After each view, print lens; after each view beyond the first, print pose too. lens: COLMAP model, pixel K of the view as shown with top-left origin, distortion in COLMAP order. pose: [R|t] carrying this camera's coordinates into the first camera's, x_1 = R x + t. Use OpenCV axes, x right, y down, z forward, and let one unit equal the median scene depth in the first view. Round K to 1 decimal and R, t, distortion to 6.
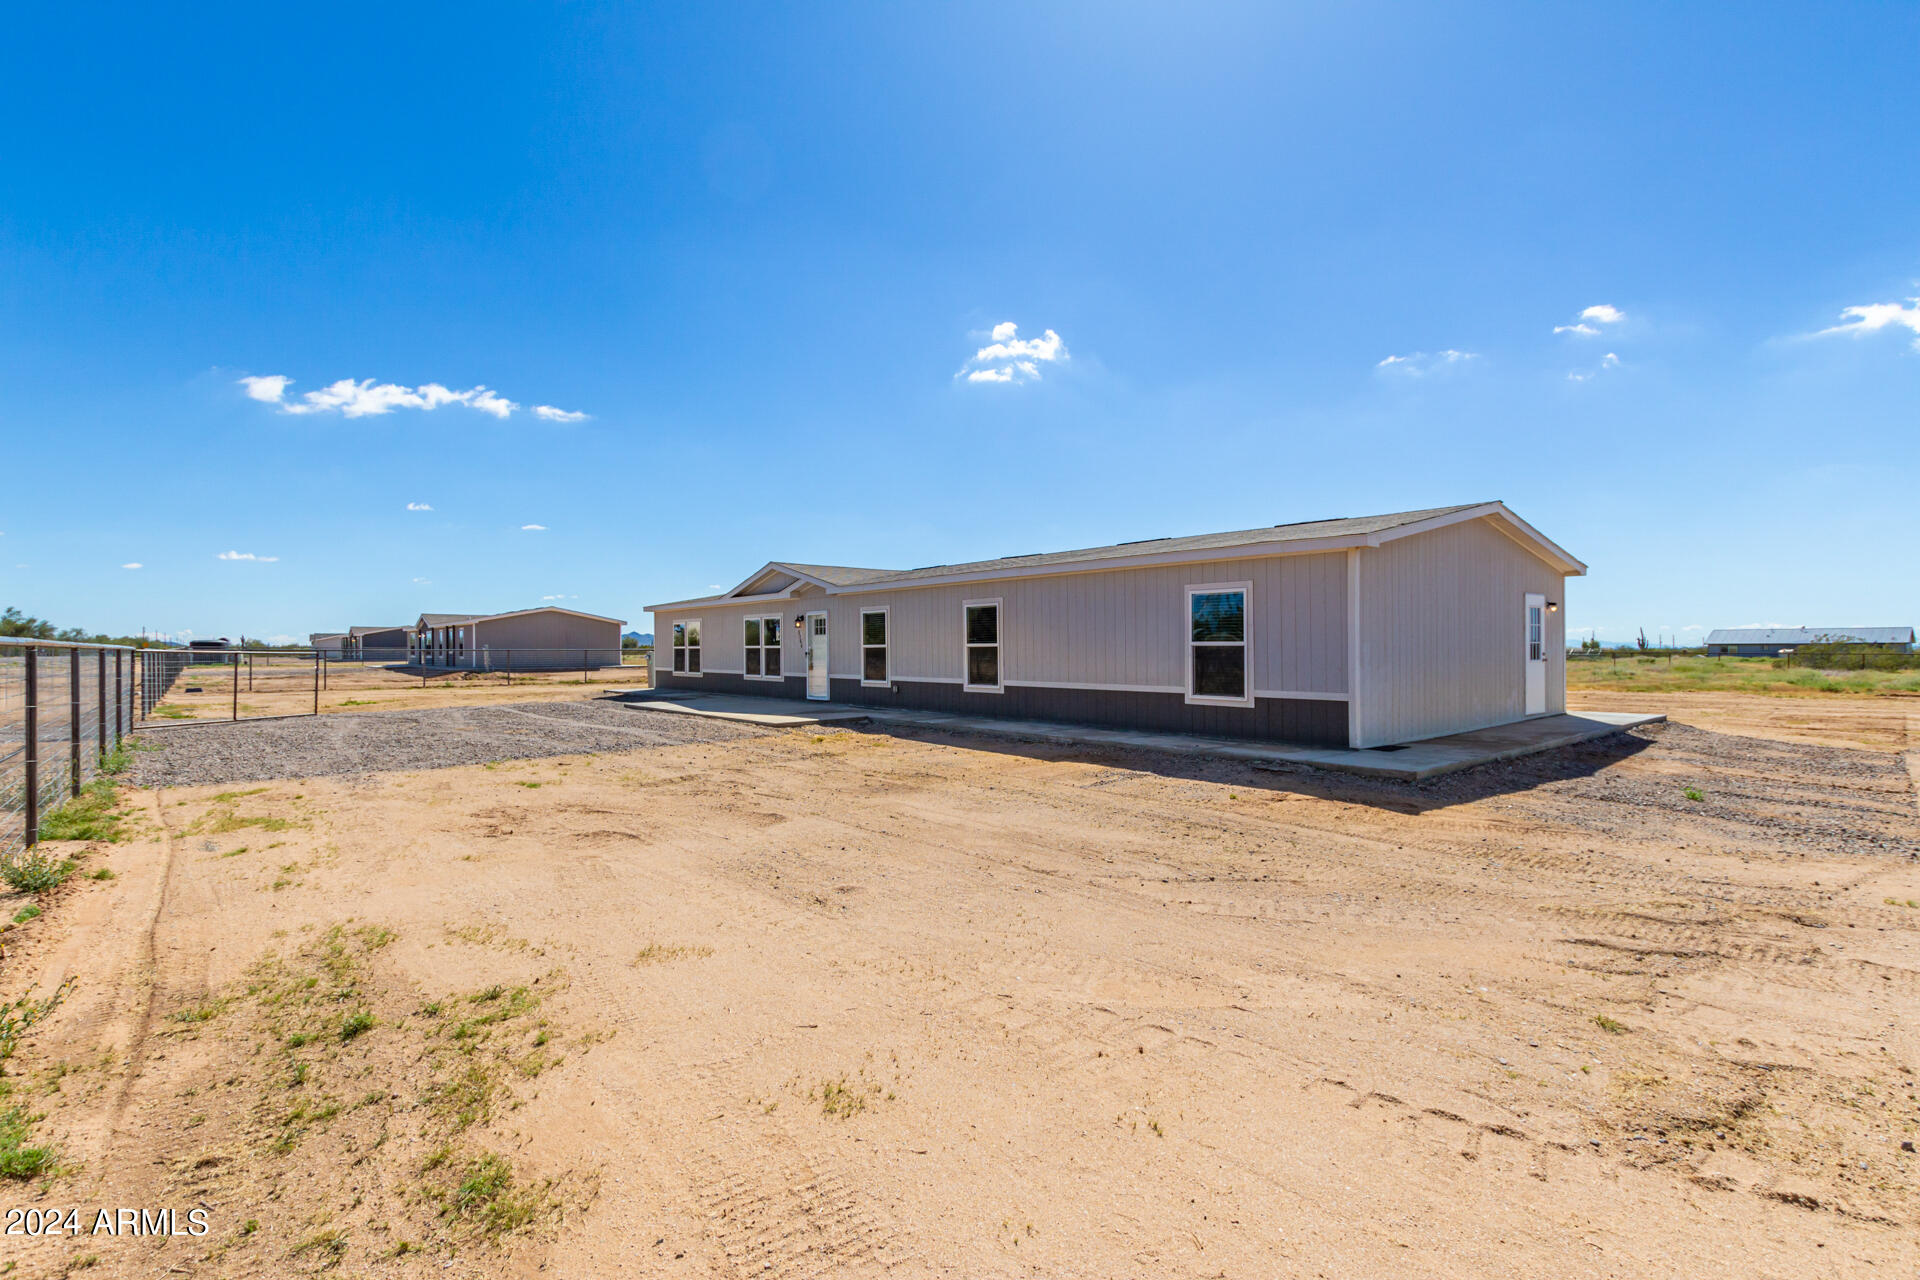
lens RADIAL K [[883.9, 0, 962.8], [0, 883.9, 647.0], [0, 0, 1]] dist [0.014551, -0.008787]
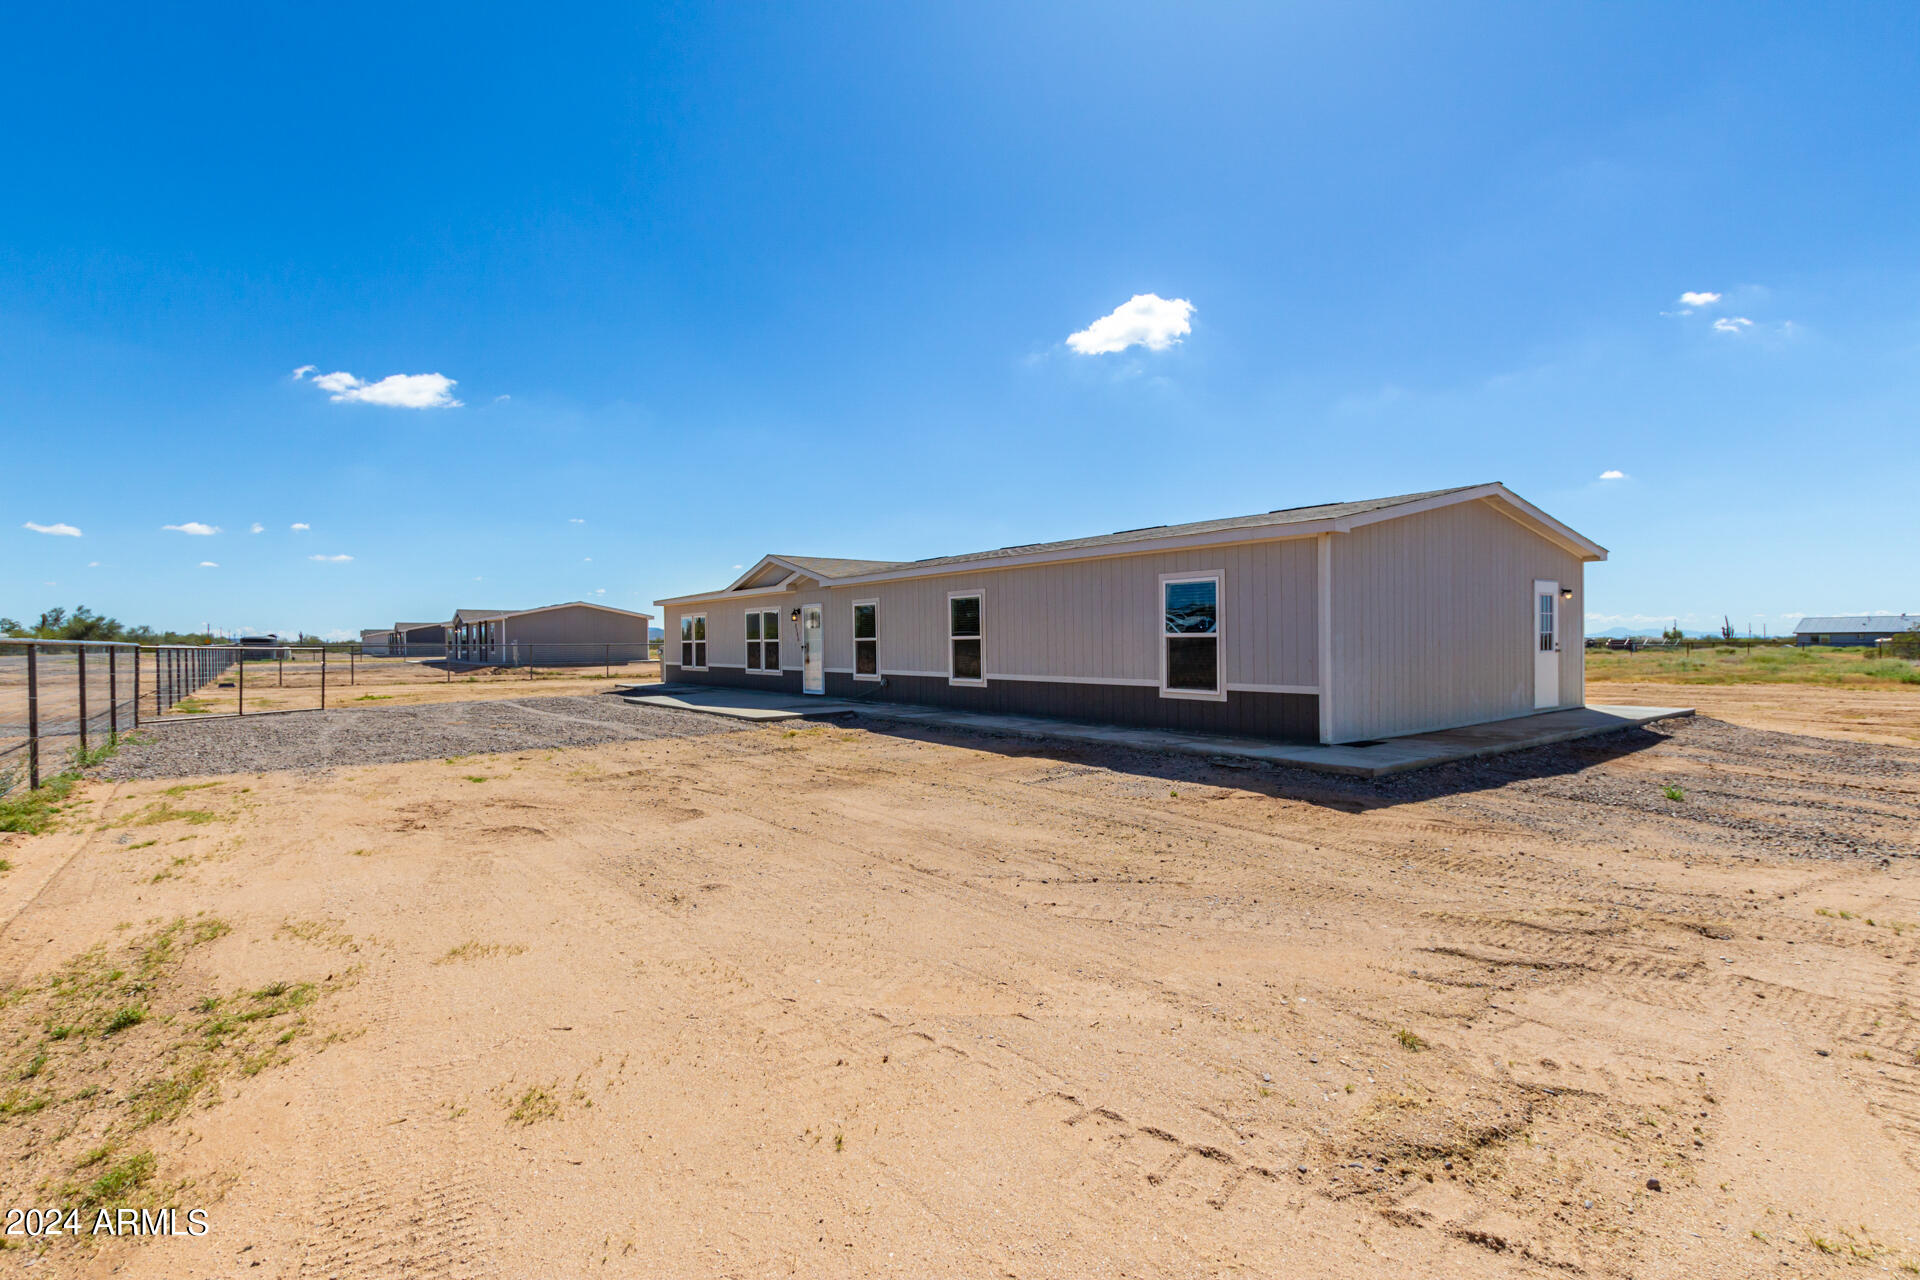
lens RADIAL K [[899.5, 0, 960.0], [0, 899.5, 646.8], [0, 0, 1]] dist [0.016138, -0.009055]
pose [[0.998652, -0.004191, -0.051740, 0.109593], [0.004580, 0.999962, 0.007401, 0.000930], [0.051707, -0.007628, 0.998633, 0.011351]]
